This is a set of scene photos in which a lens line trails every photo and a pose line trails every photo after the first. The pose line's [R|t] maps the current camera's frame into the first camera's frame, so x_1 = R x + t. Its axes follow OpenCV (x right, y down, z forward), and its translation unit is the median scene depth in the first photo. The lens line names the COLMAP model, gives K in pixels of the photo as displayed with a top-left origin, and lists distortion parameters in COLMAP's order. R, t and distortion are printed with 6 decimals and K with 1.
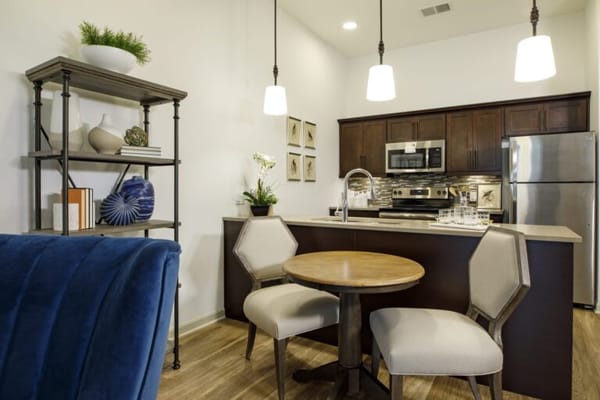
lens RADIAL K [[347.3, 0, 300.0], [0, 347.3, 200.0], [0, 0, 1]] dist [-0.000096, 0.000505]
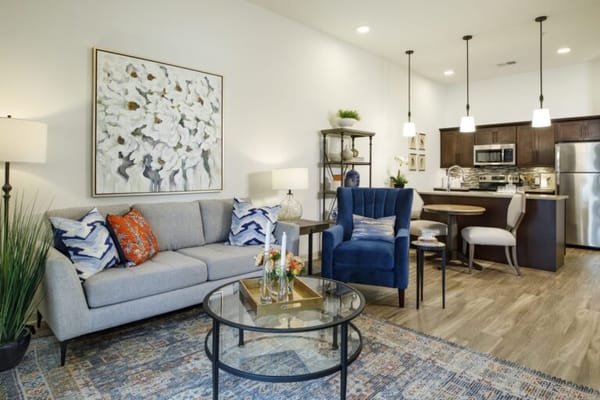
lens RADIAL K [[358.3, 0, 303.1], [0, 358.3, 176.7], [0, 0, 1]] dist [-0.005070, -0.000968]
pose [[0.974855, 0.006745, -0.222739, -0.145421], [-0.012333, 0.999643, -0.023708, 0.020825], [0.222500, 0.025859, 0.974590, -0.765093]]
